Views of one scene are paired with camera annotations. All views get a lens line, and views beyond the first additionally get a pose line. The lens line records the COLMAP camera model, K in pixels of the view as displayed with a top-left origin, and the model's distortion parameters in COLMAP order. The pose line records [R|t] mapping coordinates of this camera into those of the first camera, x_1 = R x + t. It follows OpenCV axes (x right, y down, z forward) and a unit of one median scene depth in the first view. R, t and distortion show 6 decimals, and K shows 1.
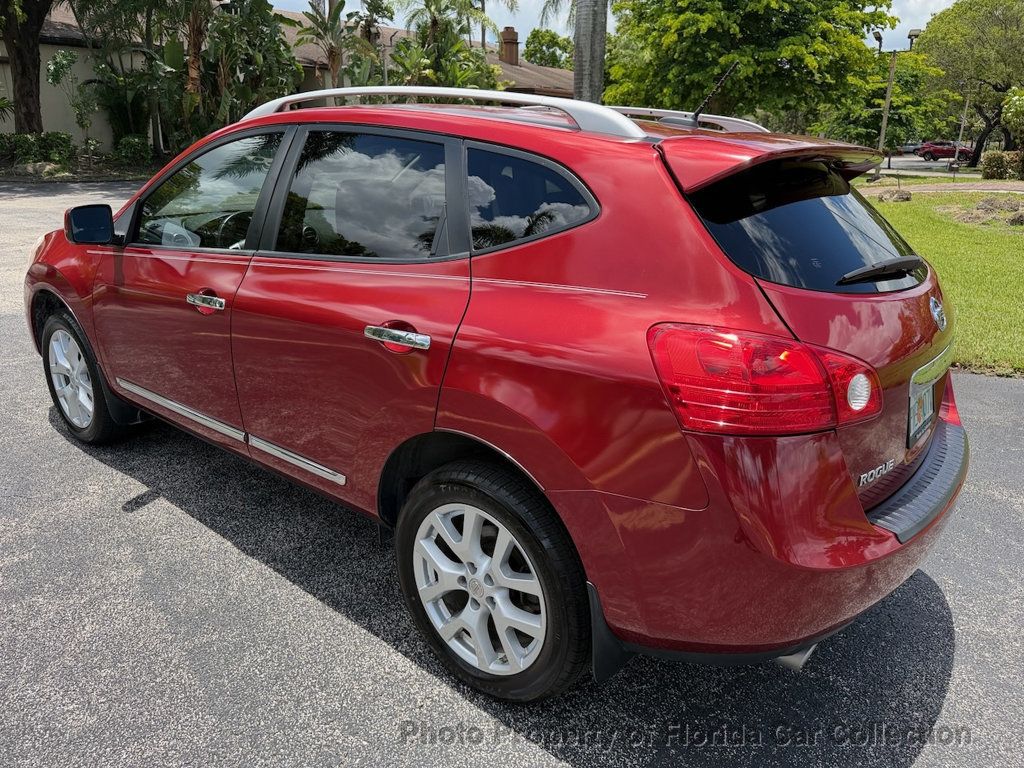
lens RADIAL K [[732.4, 0, 514.5], [0, 732.4, 379.8], [0, 0, 1]] dist [0.002230, -0.006823]
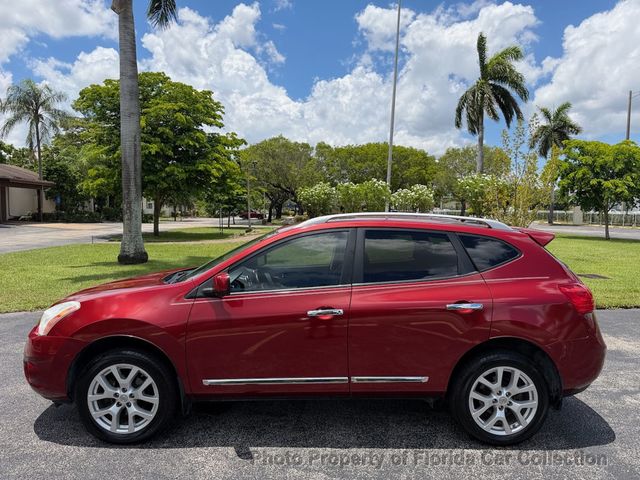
lens RADIAL K [[456.0, 0, 320.0], [0, 456.0, 240.0], [0, 0, 1]] dist [0.001286, -0.002183]
pose [[0.757393, -0.050834, 0.650978, -1.012989], [0.208791, 0.963477, -0.167684, -0.079540], [-0.618678, 0.262921, 0.740344, 0.042995]]
